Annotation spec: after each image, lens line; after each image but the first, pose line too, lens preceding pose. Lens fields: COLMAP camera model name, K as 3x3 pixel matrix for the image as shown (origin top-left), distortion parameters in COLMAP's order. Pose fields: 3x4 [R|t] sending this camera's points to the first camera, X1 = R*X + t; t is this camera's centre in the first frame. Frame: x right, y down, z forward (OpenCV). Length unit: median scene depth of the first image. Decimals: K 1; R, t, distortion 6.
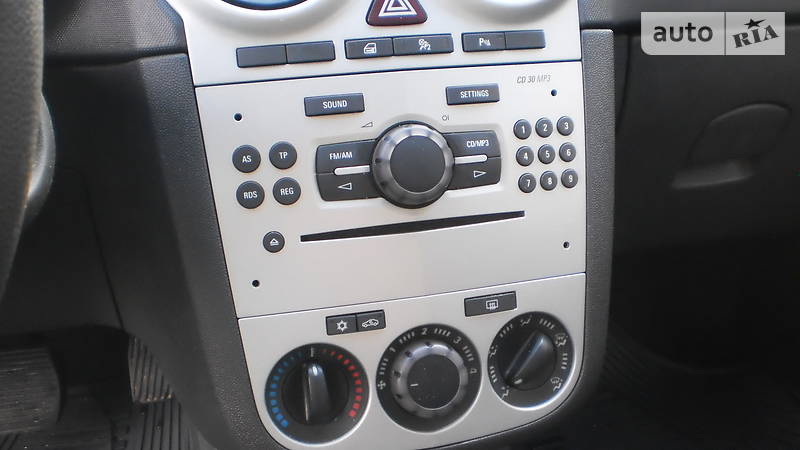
lens RADIAL K [[859.0, 0, 400.0], [0, 859.0, 225.0], [0, 0, 1]] dist [-0.020312, -0.346678]
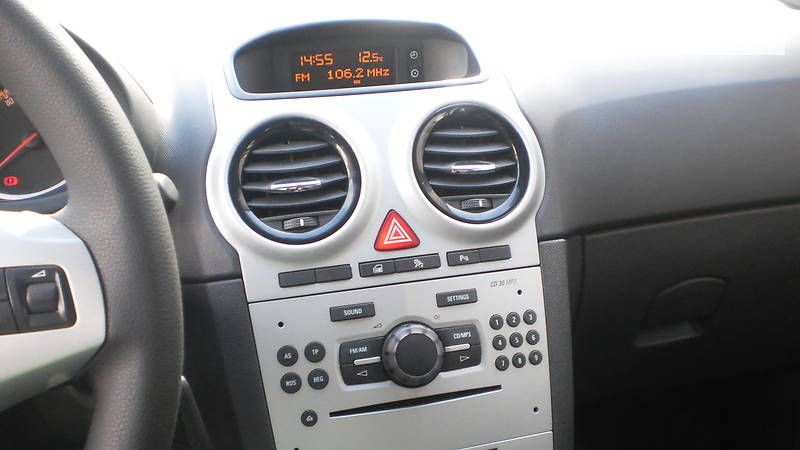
lens RADIAL K [[859.0, 0, 400.0], [0, 859.0, 225.0], [0, 0, 1]] dist [-0.020312, -0.346678]
pose [[0.999199, -0.036247, -0.016965, 0.024457], [0.033461, 0.989202, -0.142687, -0.079083], [0.021954, 0.142005, 0.989622, -0.330956]]
